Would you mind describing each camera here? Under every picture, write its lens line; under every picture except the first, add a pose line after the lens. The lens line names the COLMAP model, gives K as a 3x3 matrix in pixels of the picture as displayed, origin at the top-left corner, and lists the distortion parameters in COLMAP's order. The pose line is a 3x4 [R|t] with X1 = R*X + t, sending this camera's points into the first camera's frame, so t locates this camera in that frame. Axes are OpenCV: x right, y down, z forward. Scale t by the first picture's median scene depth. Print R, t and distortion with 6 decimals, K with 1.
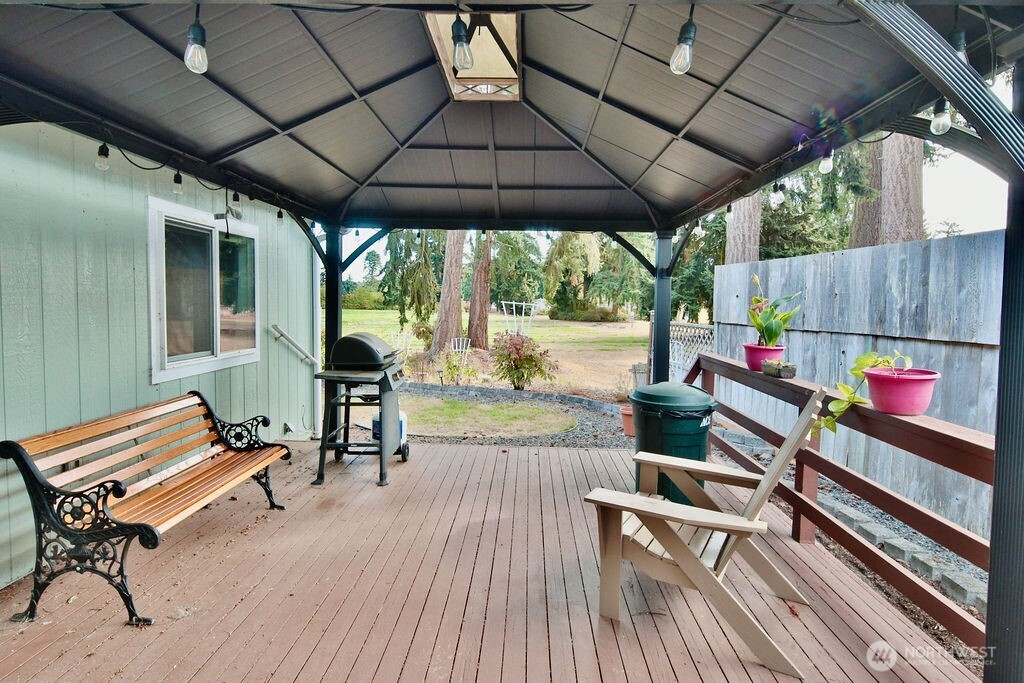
lens RADIAL K [[524.2, 0, 512.2], [0, 524.2, 331.2], [0, 0, 1]] dist [0.003053, -0.003396]
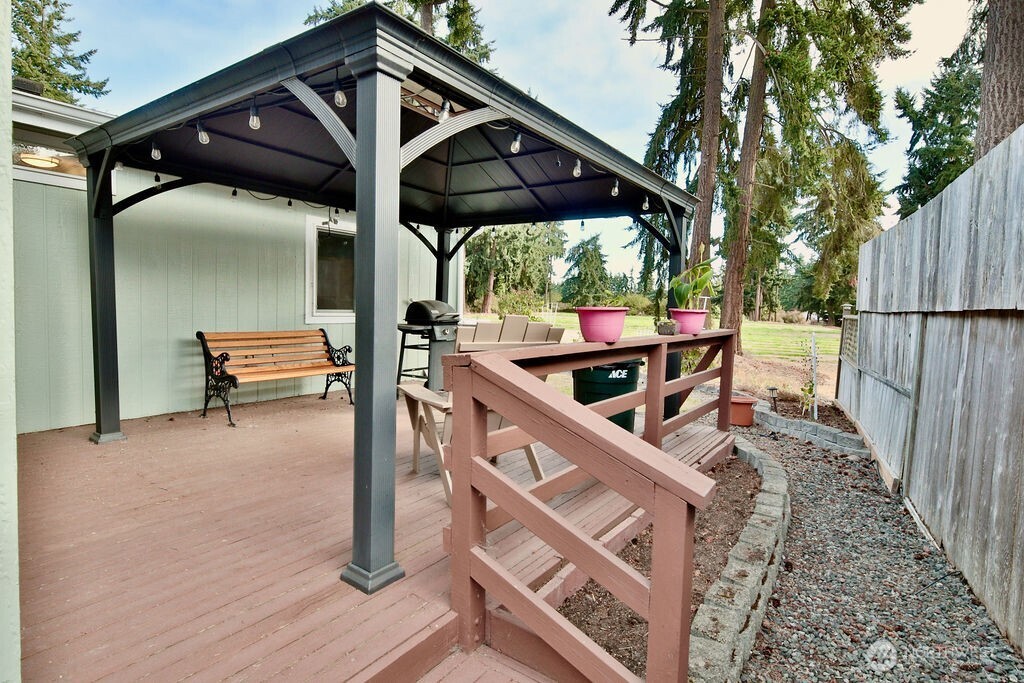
lens RADIAL K [[501.3, 0, 512.0], [0, 501.3, 341.5], [0, 0, 1]] dist [0.001351, -0.007207]
pose [[0.843769, 0.051812, -0.534200, 0.768889], [-0.046081, 0.998648, 0.024074, 0.087297], [0.534725, 0.004304, 0.845015, -0.036908]]
